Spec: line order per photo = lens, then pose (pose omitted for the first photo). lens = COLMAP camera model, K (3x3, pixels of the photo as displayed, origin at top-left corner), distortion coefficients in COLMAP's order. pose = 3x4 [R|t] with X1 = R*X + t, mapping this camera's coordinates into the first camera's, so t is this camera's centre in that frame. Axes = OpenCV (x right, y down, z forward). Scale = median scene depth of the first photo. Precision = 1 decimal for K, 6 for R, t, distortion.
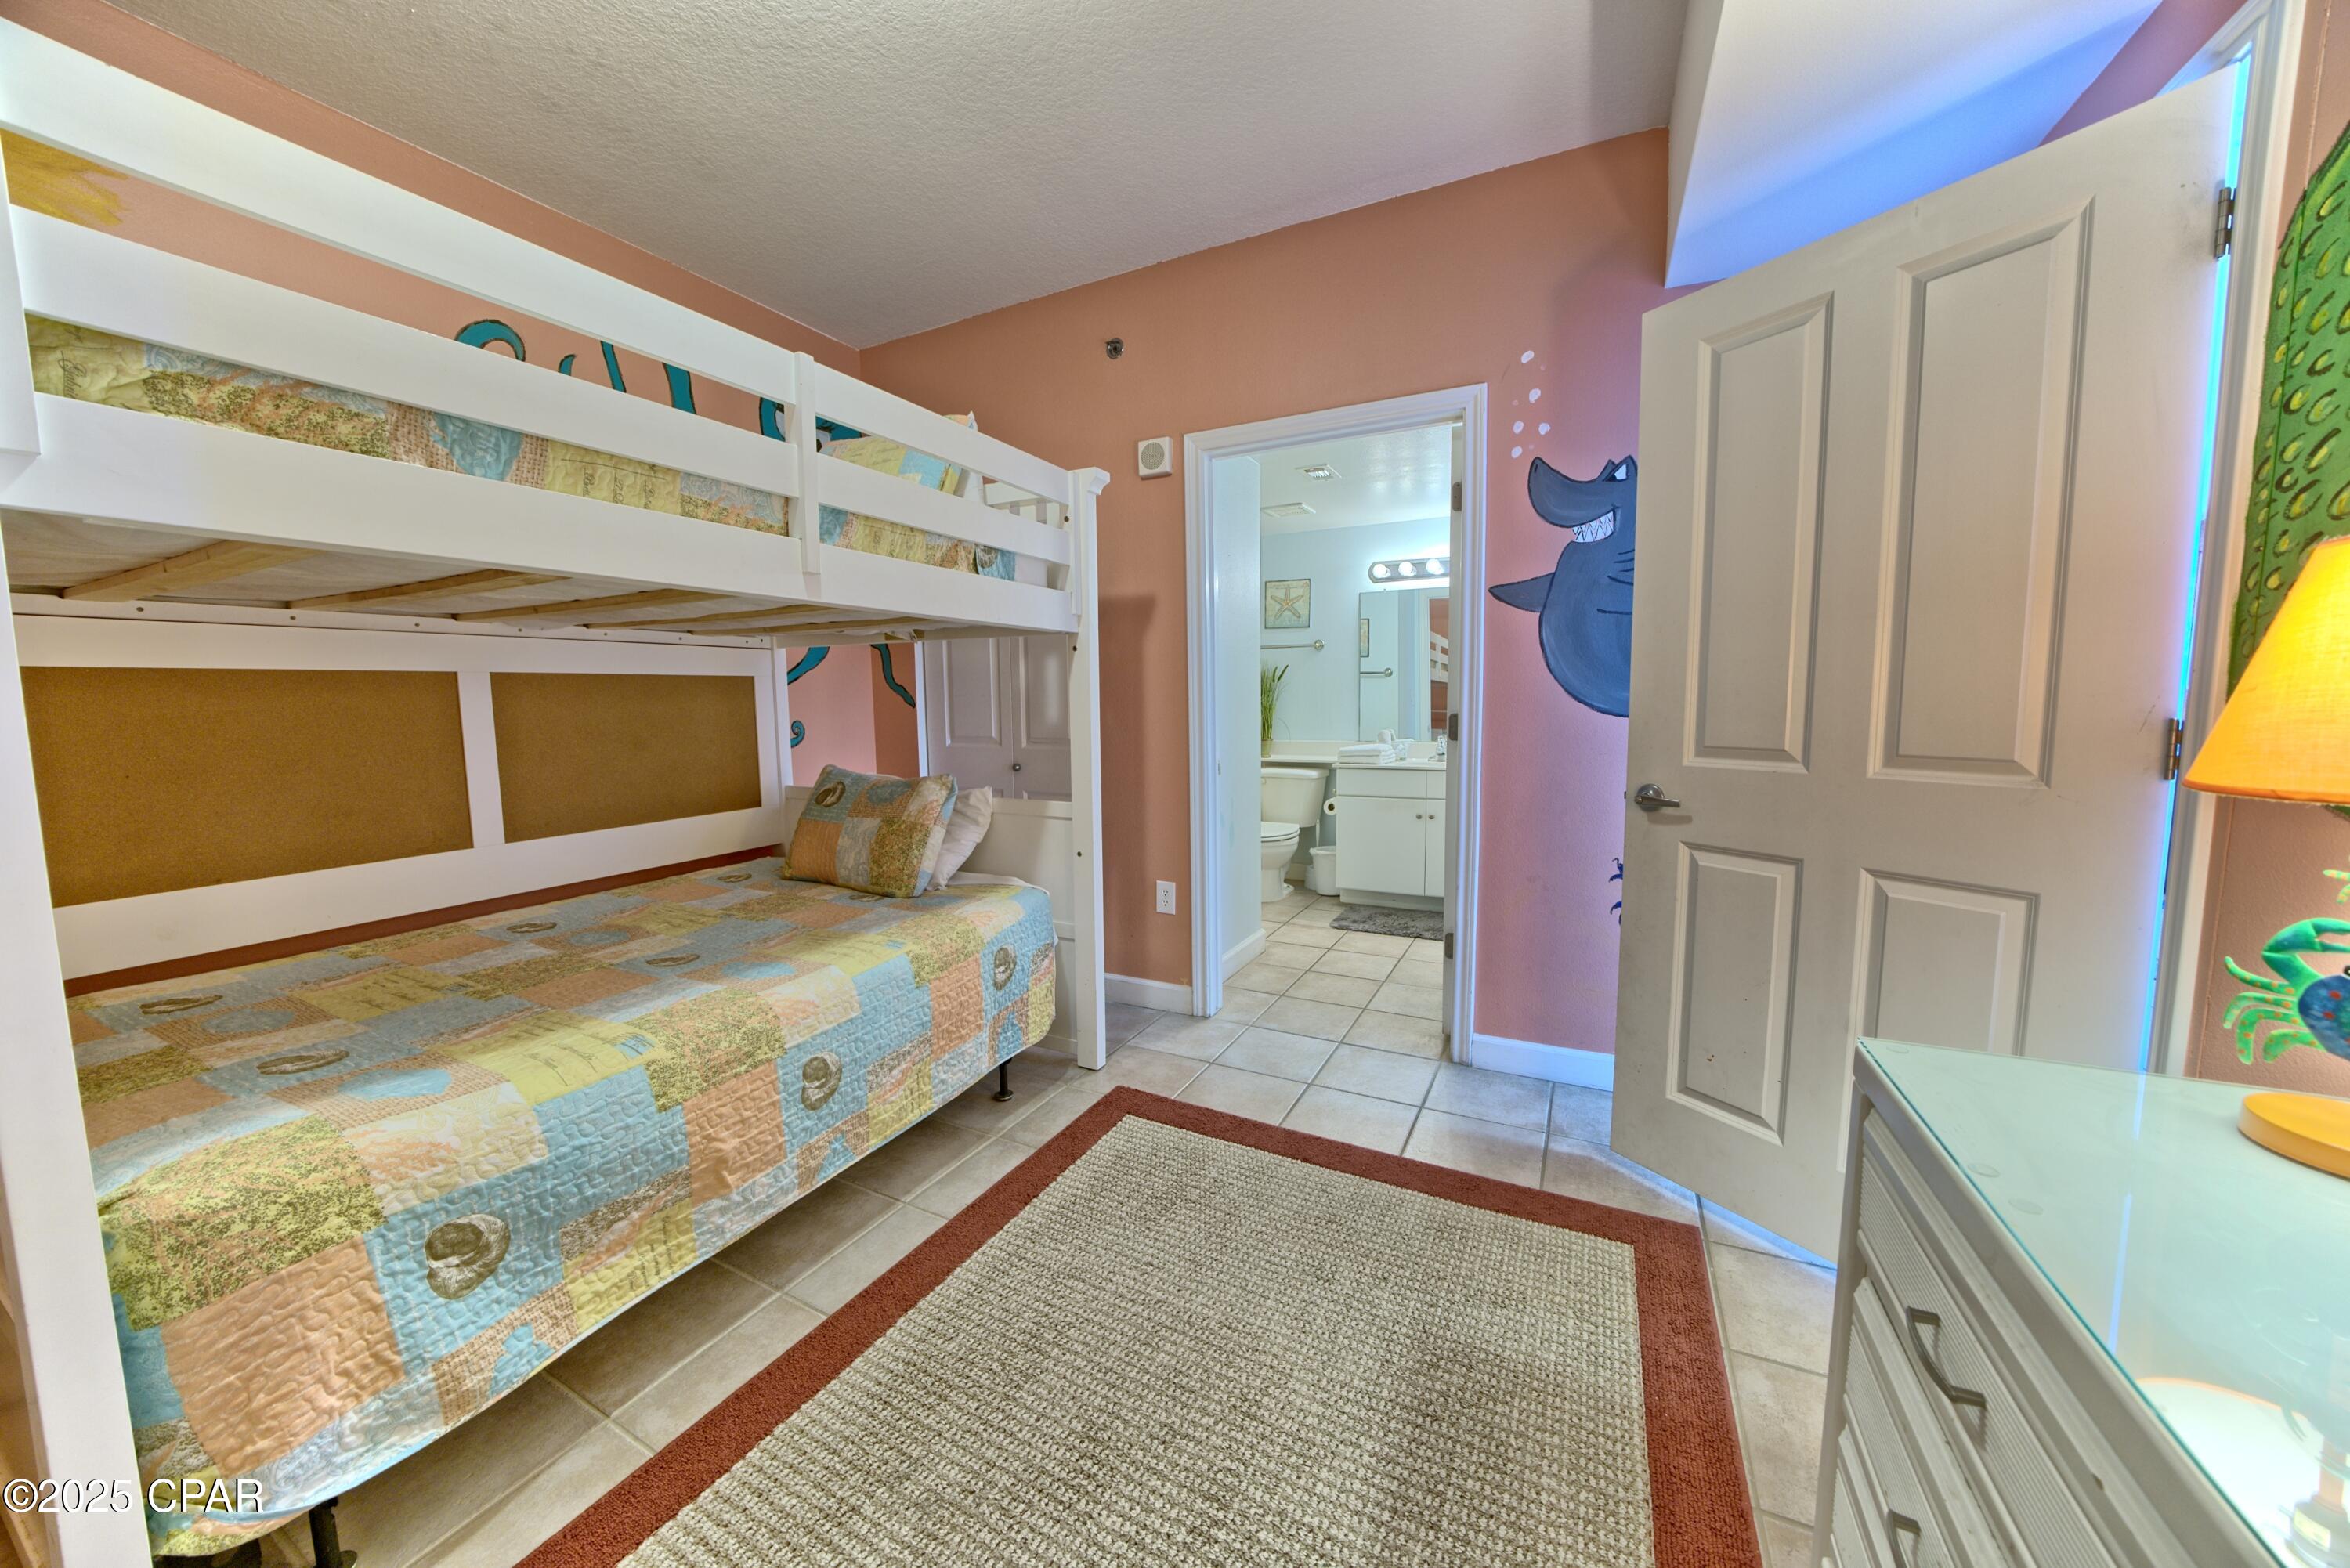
lens RADIAL K [[811.3, 0, 1175.2], [0, 811.3, 775.7], [0, 0, 1]] dist [-0.024928, 0.002409]
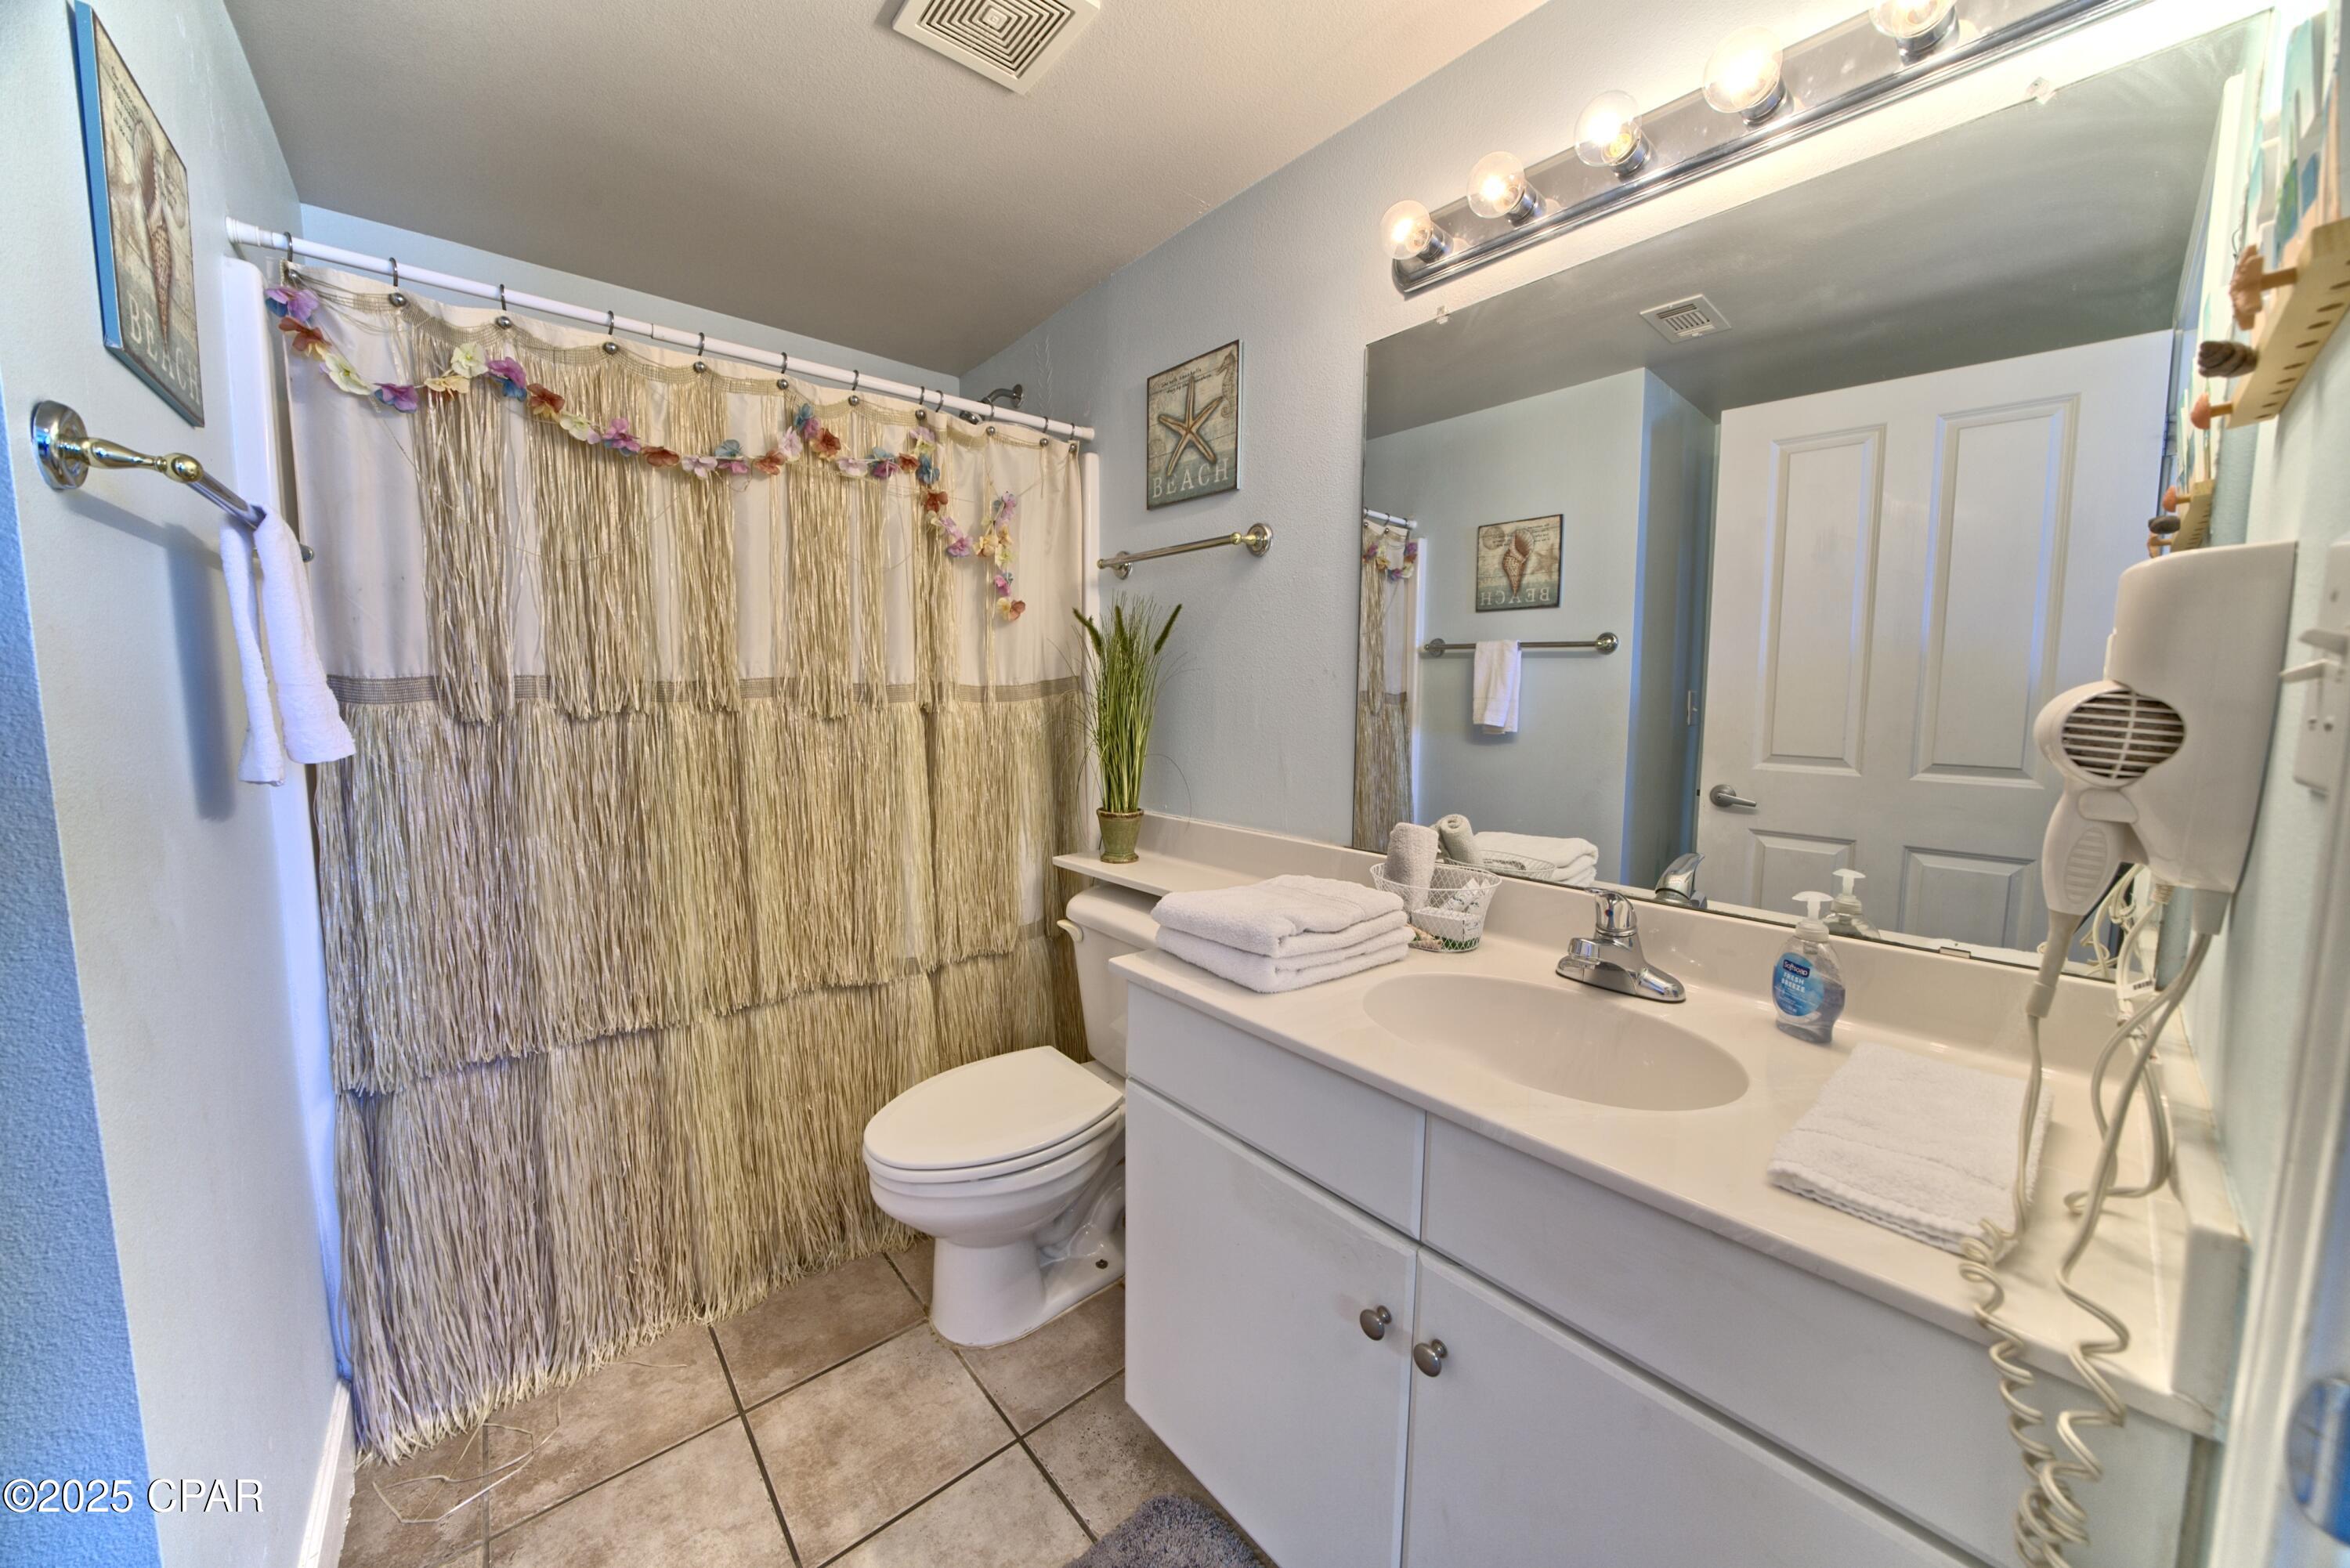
lens RADIAL K [[811.3, 0, 1179.9], [0, 811.3, 773.7], [0, 0, 1]] dist [-0.024928, 0.002409]
pose [[0.927863, 0.059255, -0.368185, 0.667879], [-0.056239, 0.998238, 0.018927, -0.173964], [0.368657, 0.003145, 0.929560, 1.663716]]
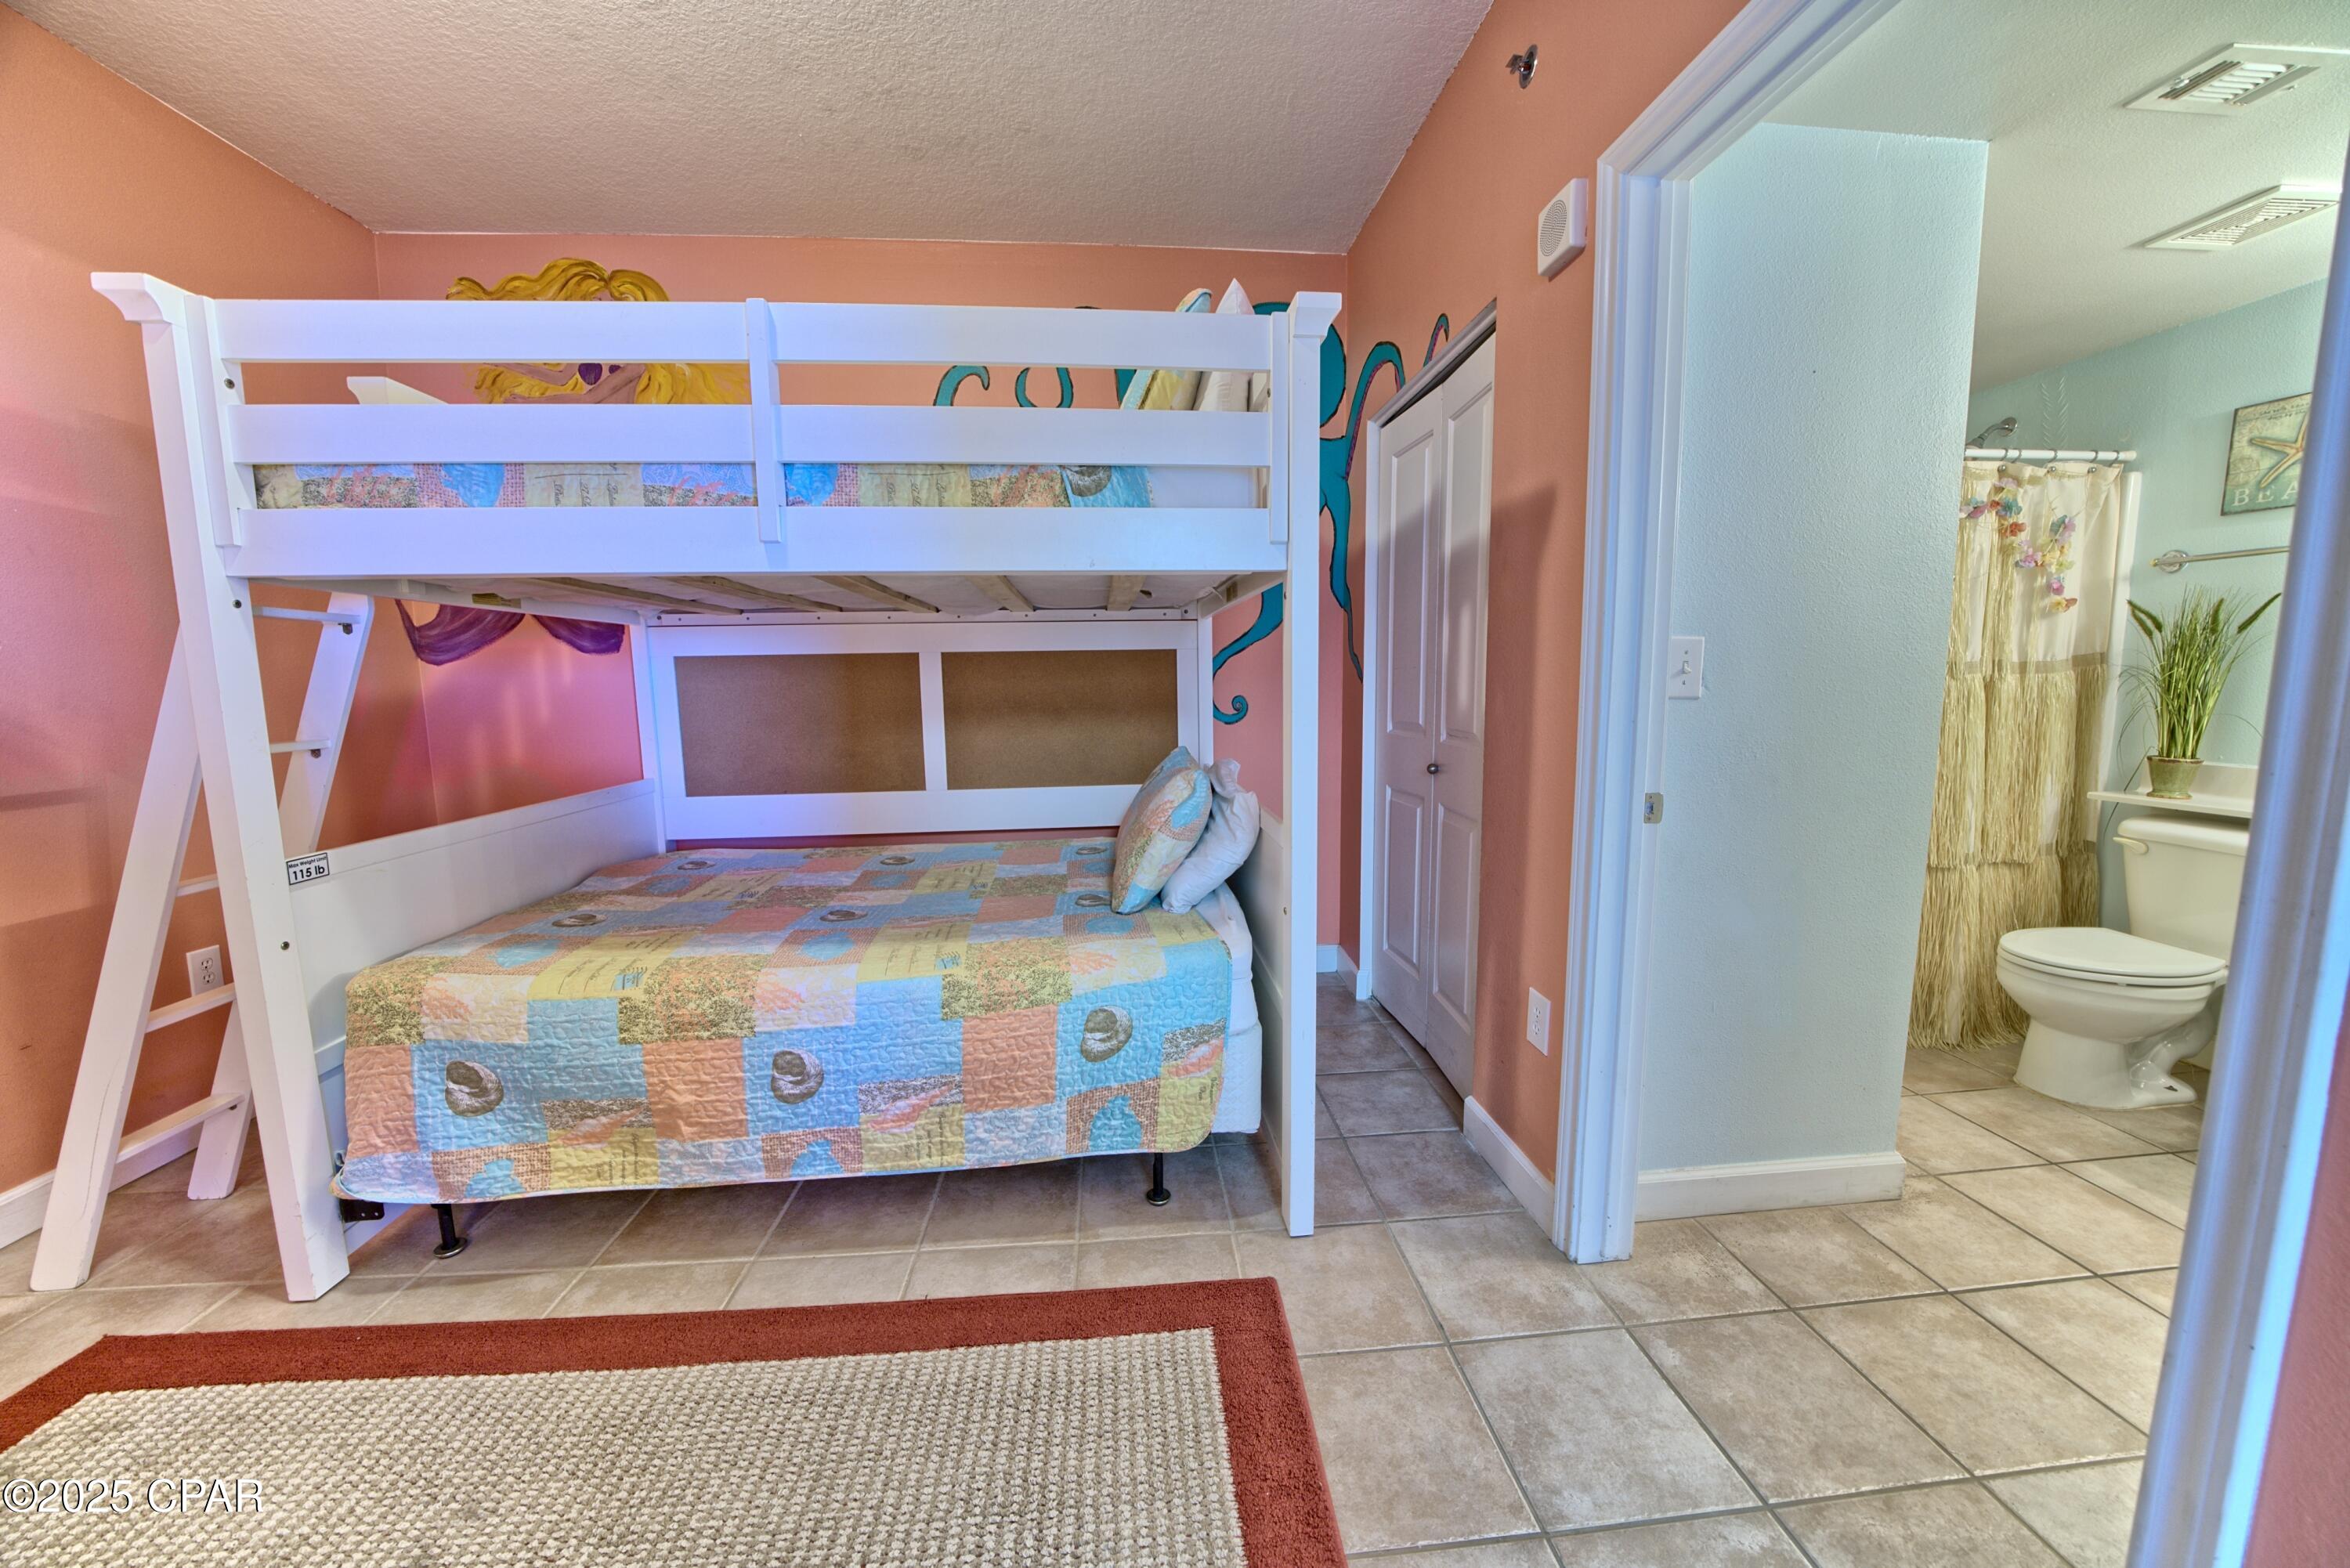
lens RADIAL K [[811.3, 0, 1174.0], [0, 811.3, 775.9], [0, 0, 1]] dist [-0.024928, 0.002409]
pose [[0.529496, 0.107019, -0.841535, 0.460694], [-0.073455, 0.994069, 0.080199, -0.071828], [0.845126, 0.019350, 0.534217, 0.698425]]
